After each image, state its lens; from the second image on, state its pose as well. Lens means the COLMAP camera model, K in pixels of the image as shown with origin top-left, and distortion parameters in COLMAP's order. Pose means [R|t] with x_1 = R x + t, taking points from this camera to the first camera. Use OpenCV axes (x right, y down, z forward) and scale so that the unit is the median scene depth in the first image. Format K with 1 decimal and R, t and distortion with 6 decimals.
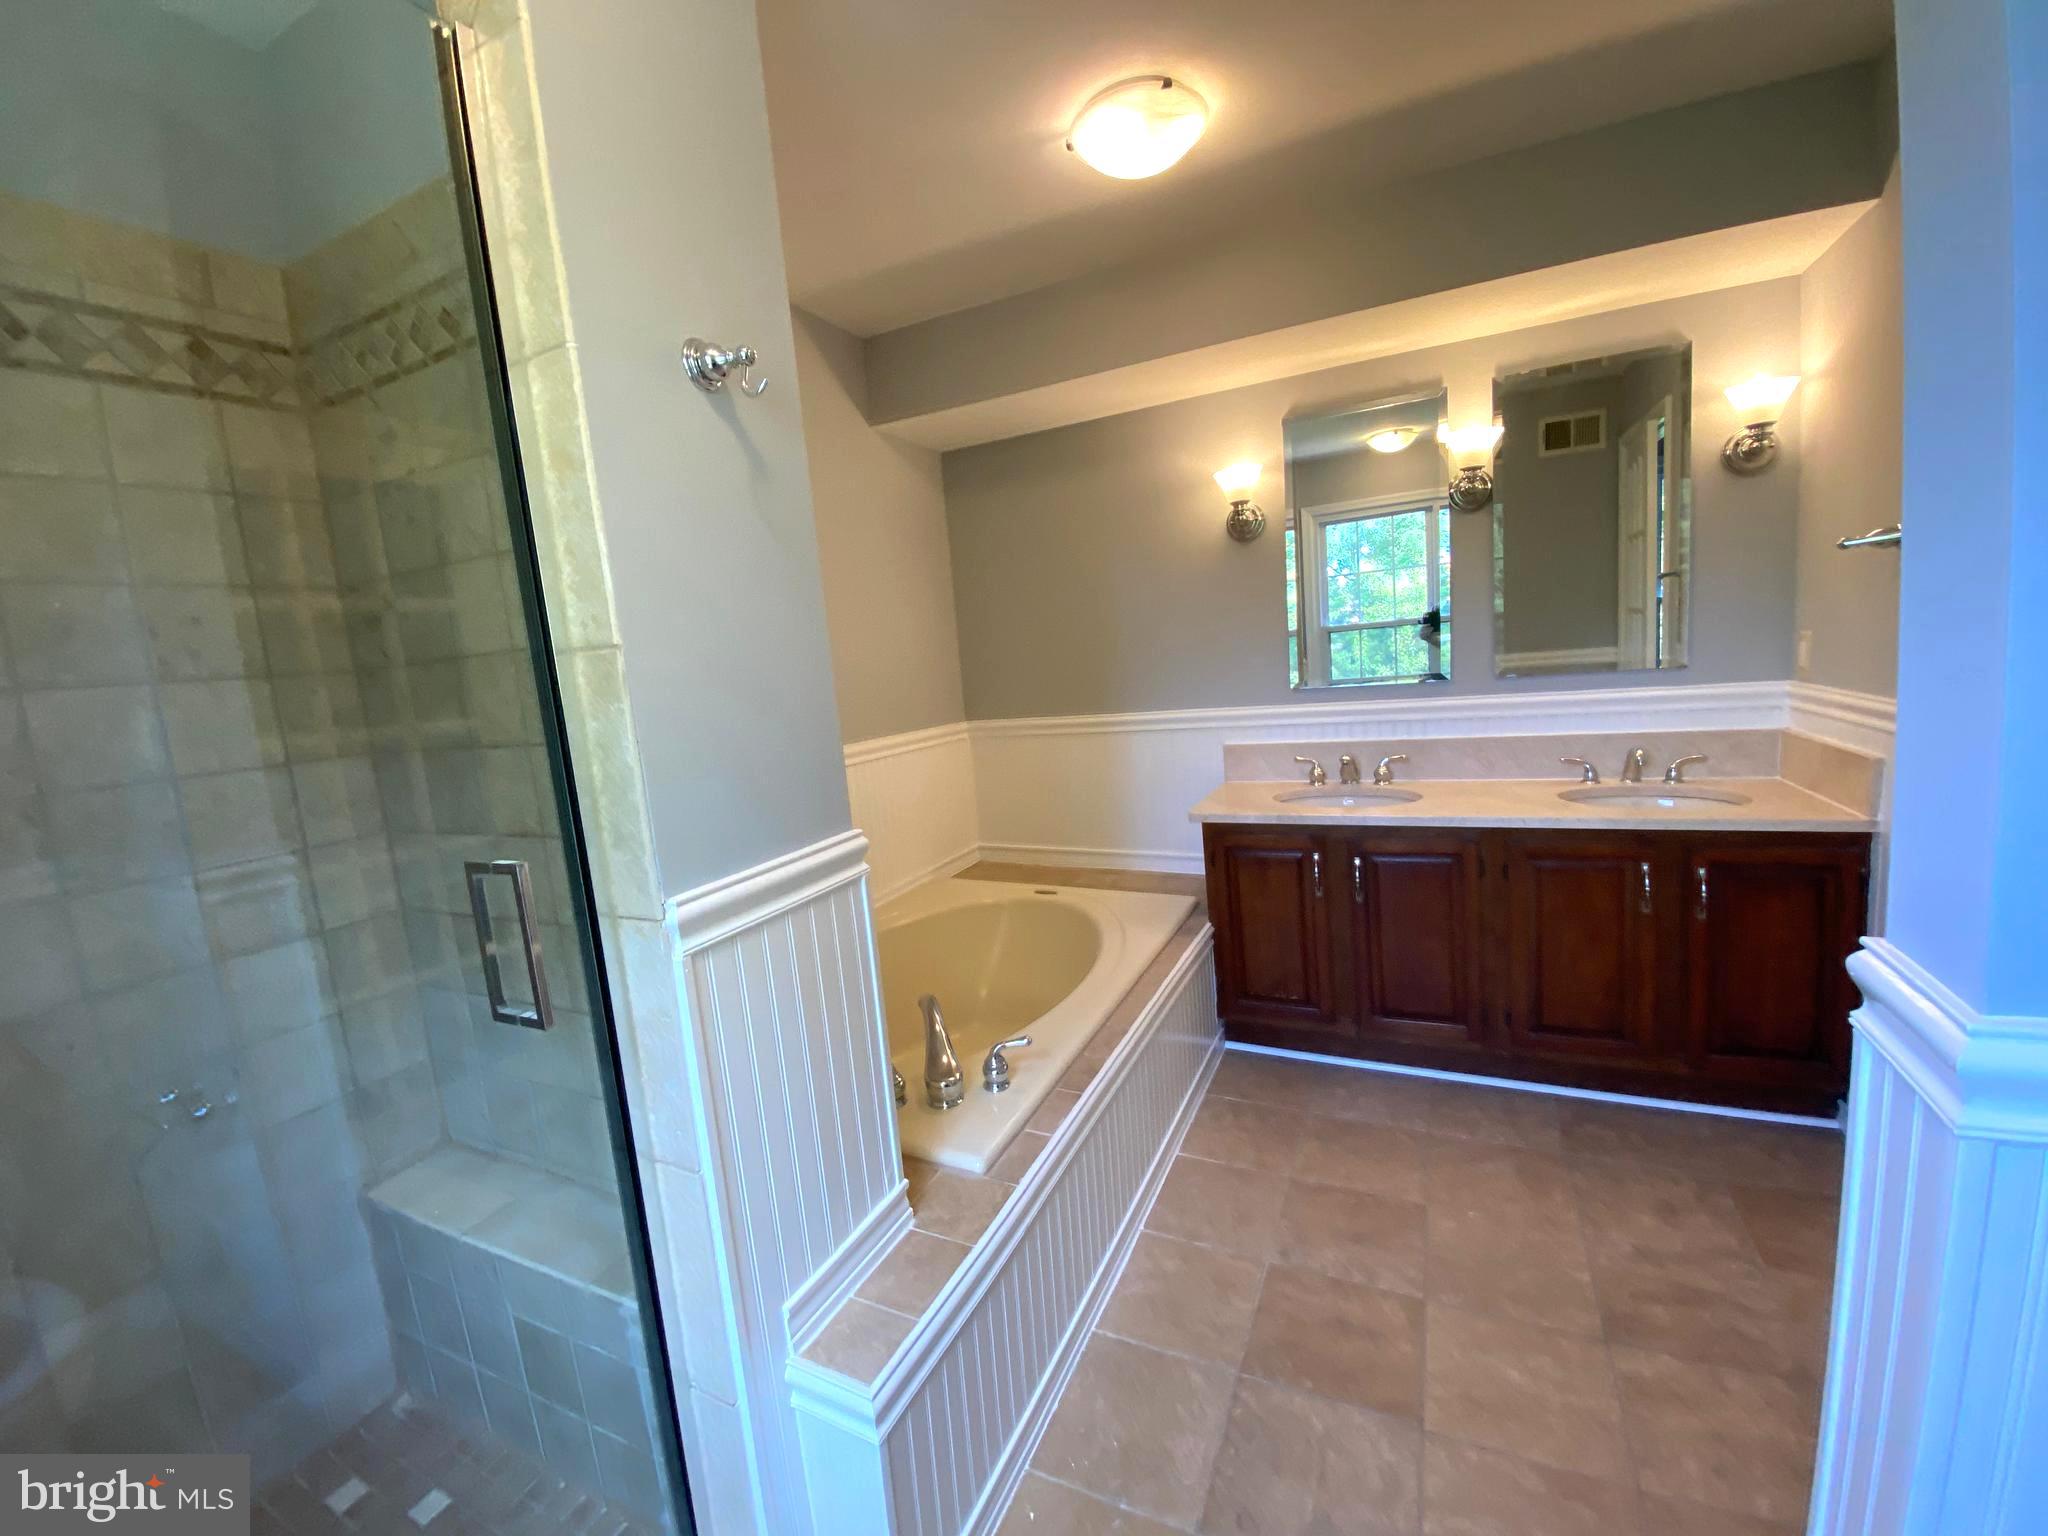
lens RADIAL K [[835.9, 0, 1024.0], [0, 835.9, 768.0], [0, 0, 1]] dist [0.022920, -0.021373]
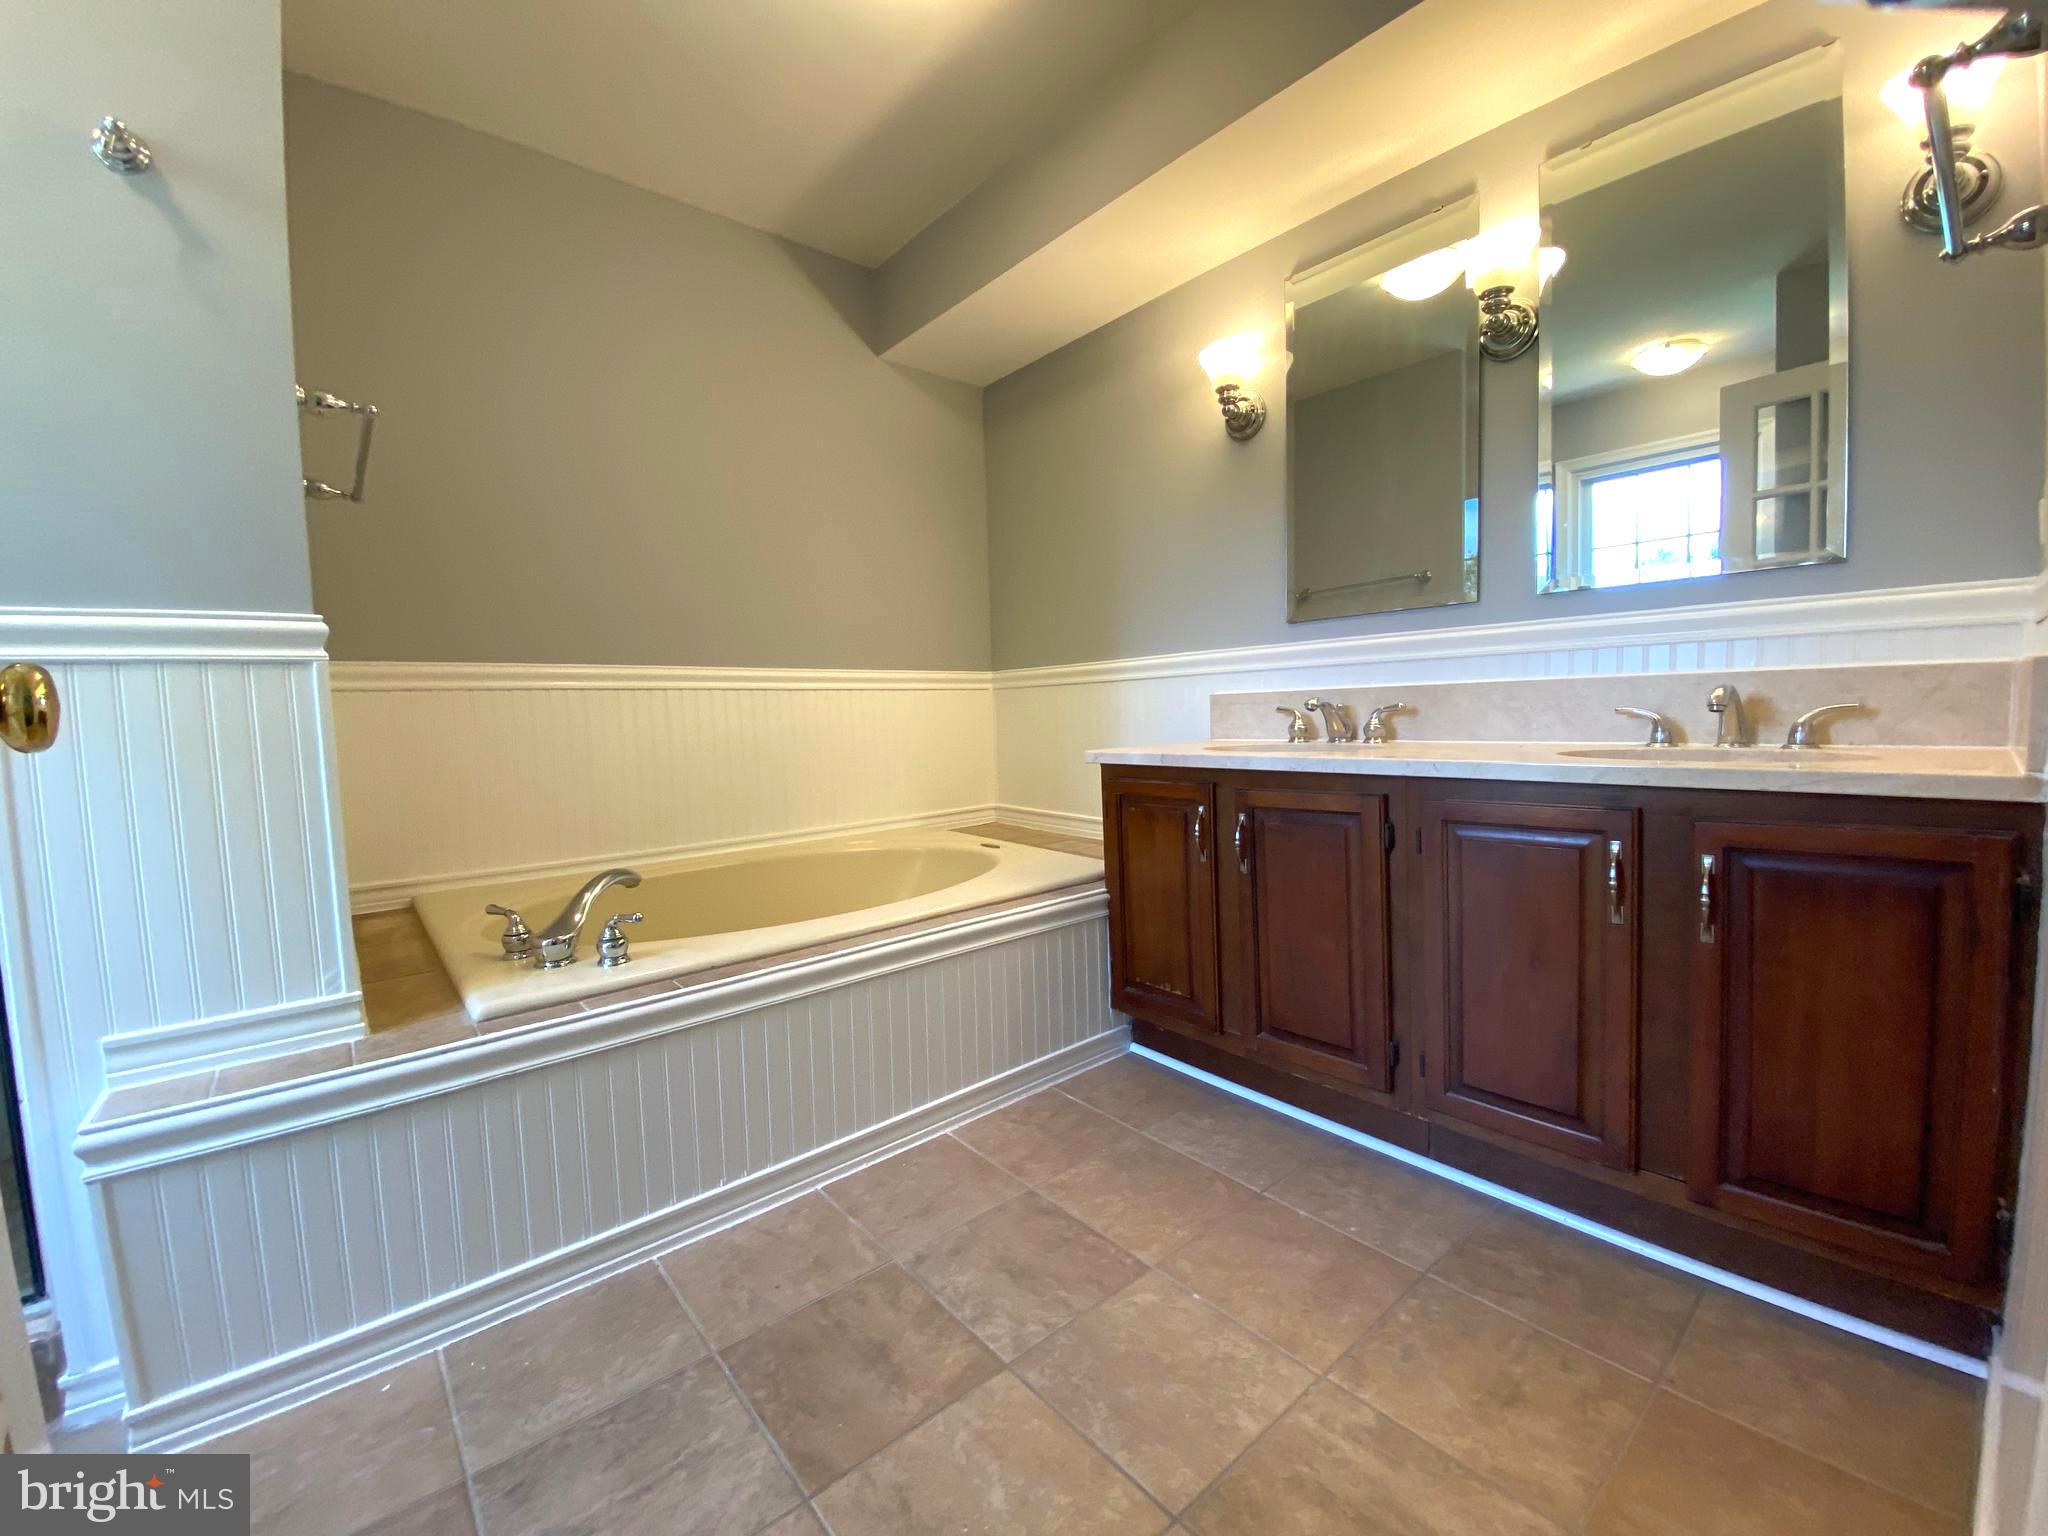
lens RADIAL K [[835.9, 0, 1024.0], [0, 835.9, 768.0], [0, 0, 1]] dist [0.022920, -0.021373]
pose [[0.913504, 0.082689, -0.398338, 0.507958], [-0.098714, 0.994918, -0.019850, 0.099642], [0.394673, 0.057455, 0.917024, 0.226749]]
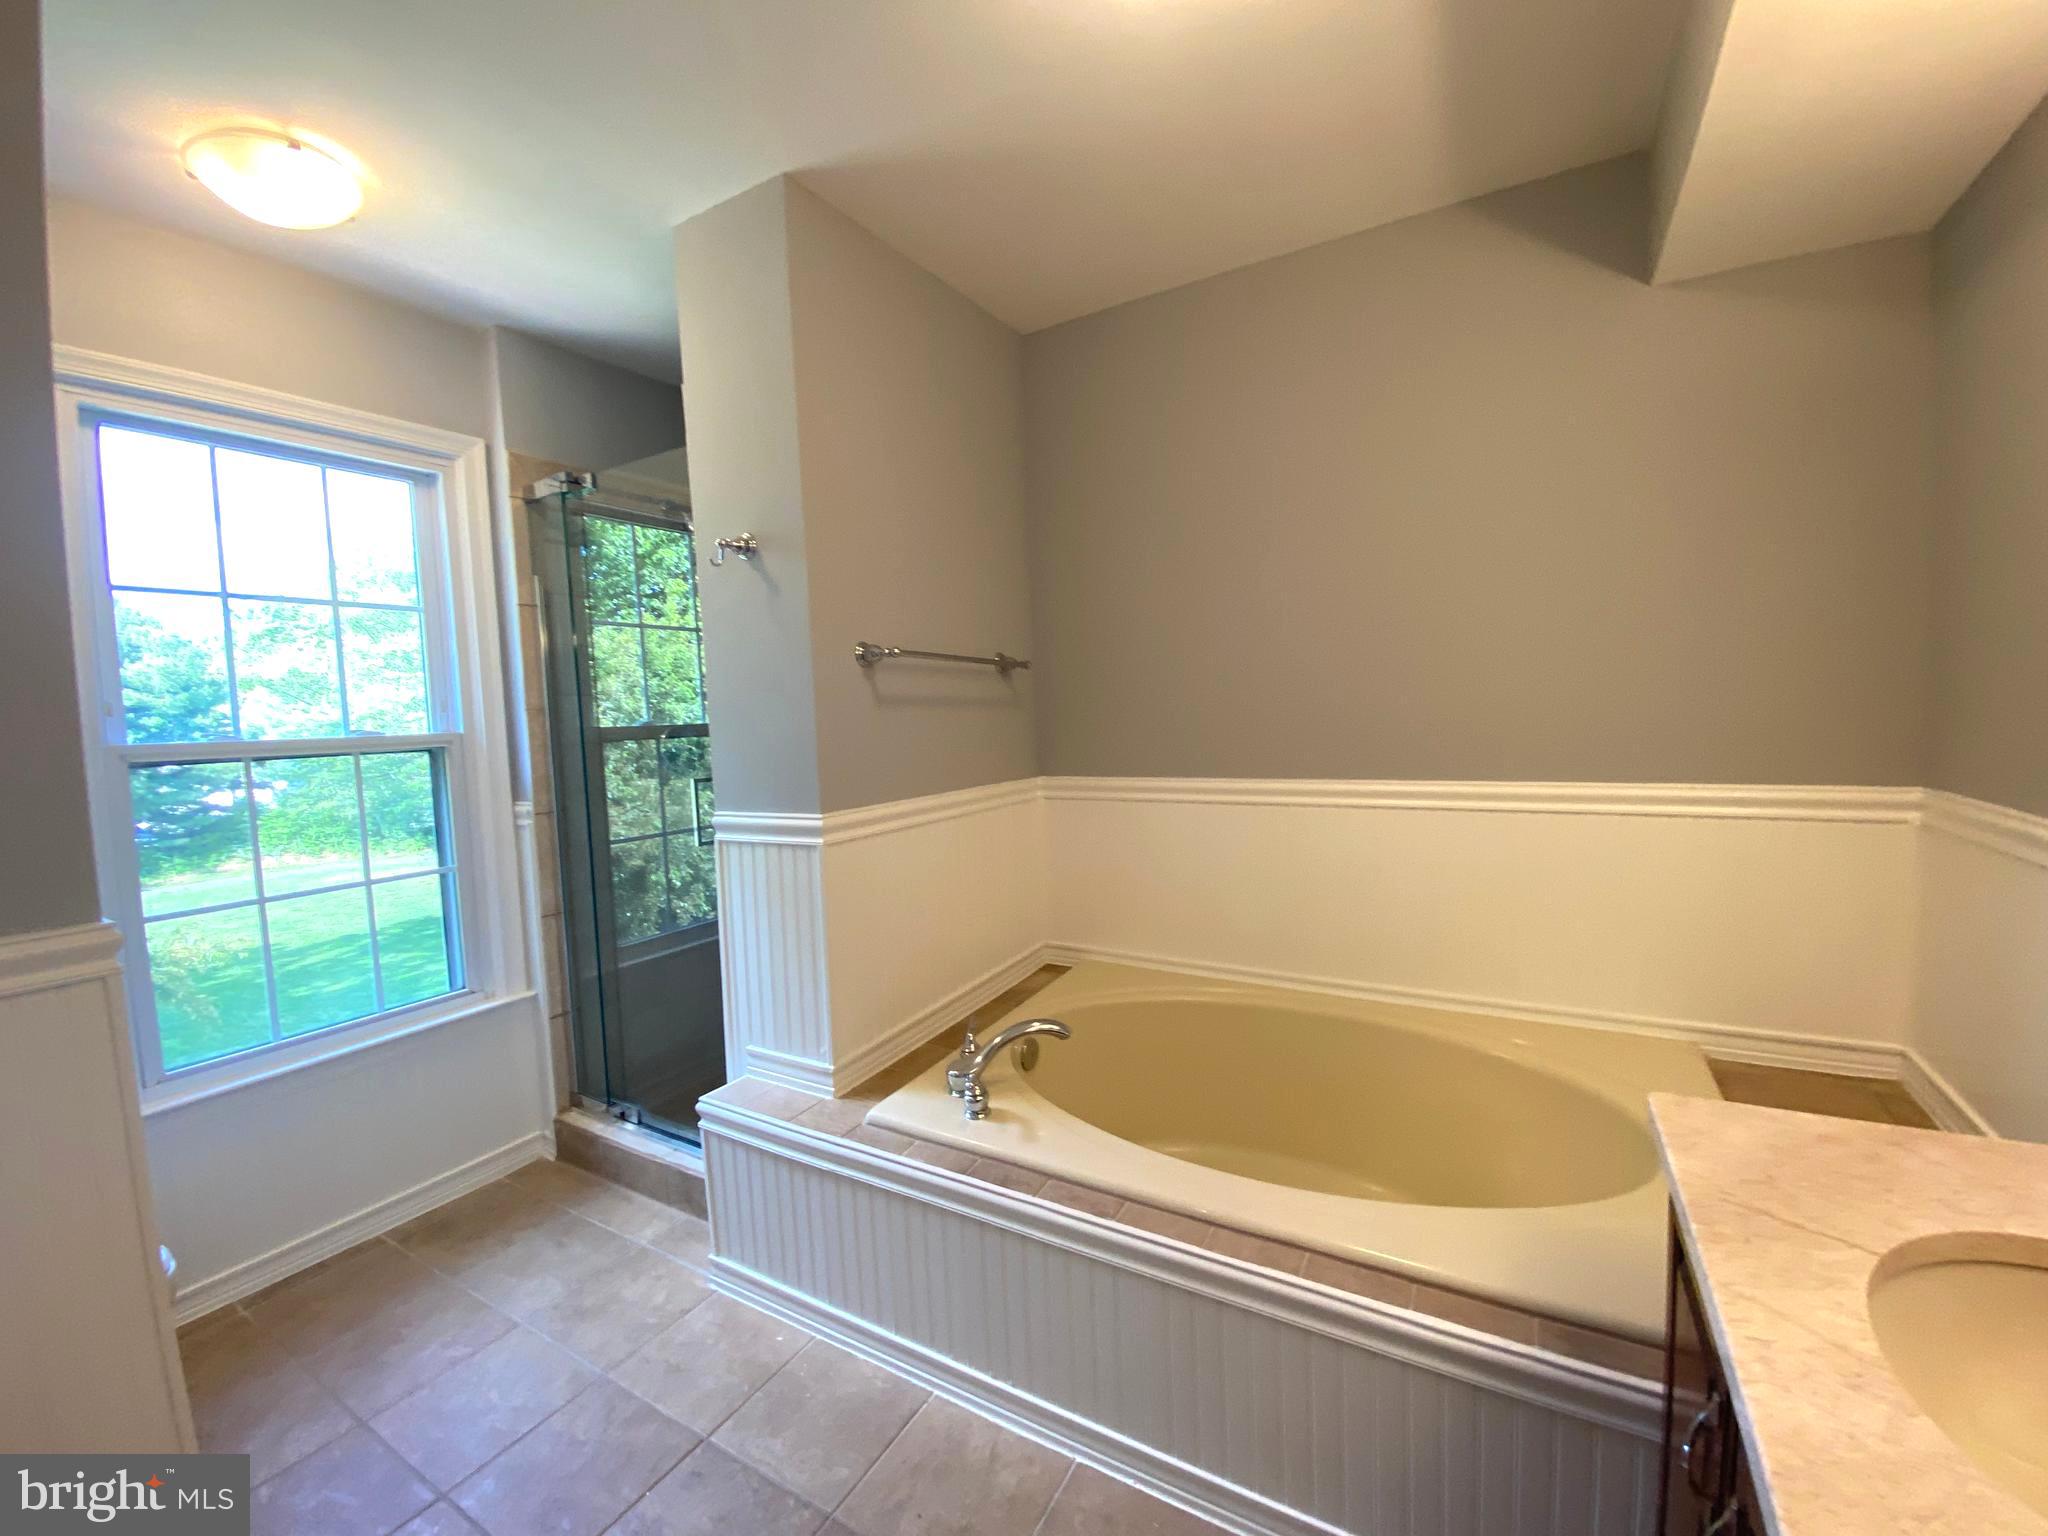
lens RADIAL K [[835.9, 0, 1024.0], [0, 835.9, 768.0], [0, 0, 1]] dist [0.022920, -0.021373]
pose [[-0.077113, 0.157627, -0.984483, 0.635920], [-0.085473, 0.982743, 0.164043, -0.146775], [0.993352, 0.096796, -0.062309, 0.755049]]
